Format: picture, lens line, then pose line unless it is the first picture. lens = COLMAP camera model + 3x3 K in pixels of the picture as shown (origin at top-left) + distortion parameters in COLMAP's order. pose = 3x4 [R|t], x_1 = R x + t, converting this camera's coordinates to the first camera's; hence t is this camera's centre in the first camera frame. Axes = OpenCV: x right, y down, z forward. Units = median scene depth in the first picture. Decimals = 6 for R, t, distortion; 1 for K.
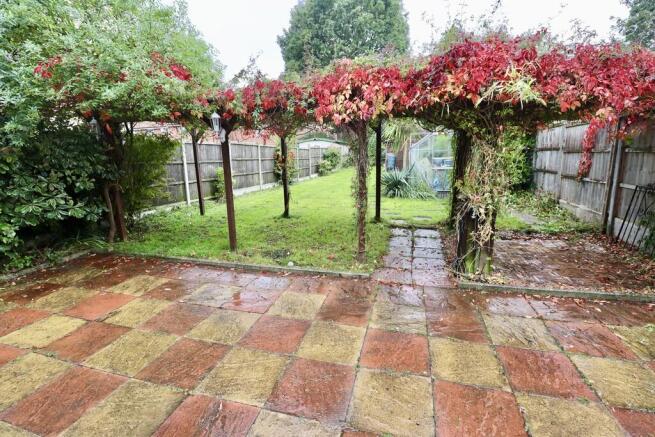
lens RADIAL K [[338.7, 0, 342.8], [0, 338.7, 220.1], [0, 0, 1]] dist [0.000309, 0.000069]
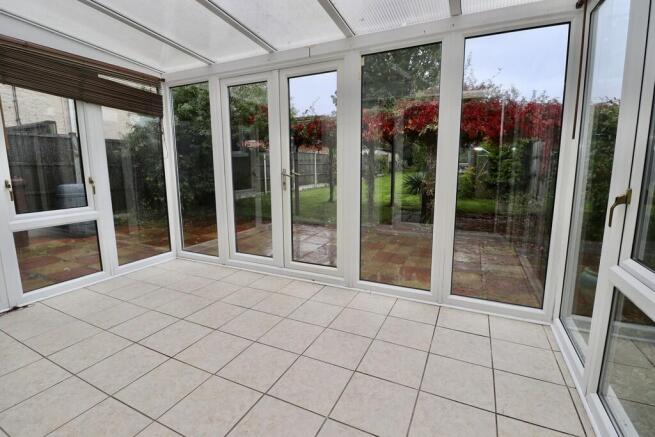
lens RADIAL K [[338.7, 0, 342.8], [0, 338.7, 220.1], [0, 0, 1]] dist [0.000309, 0.000069]
pose [[0.987343, 0.036511, -0.154338, 0.067727], [-0.039613, 0.999069, -0.017073, 0.054238], [0.153571, 0.022971, 0.987871, -0.264240]]
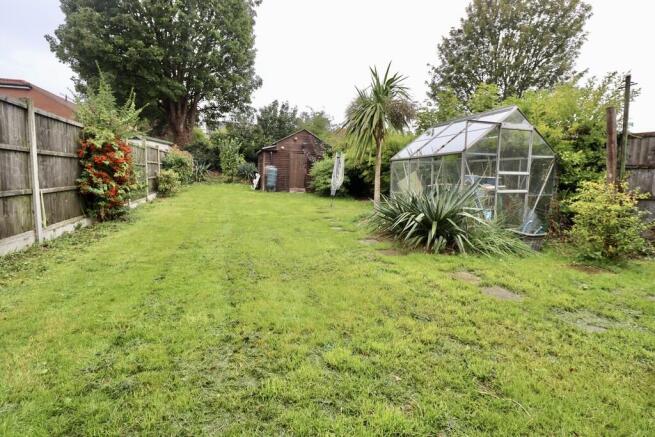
lens RADIAL K [[338.7, 0, 342.8], [0, 338.7, 220.1], [0, 0, 1]] dist [0.000309, 0.000069]
pose [[0.856722, -0.016405, 0.515517, -0.166886], [0.045030, 0.998057, -0.043074, -0.089405], [-0.513809, 0.060116, 0.855796, 0.595740]]
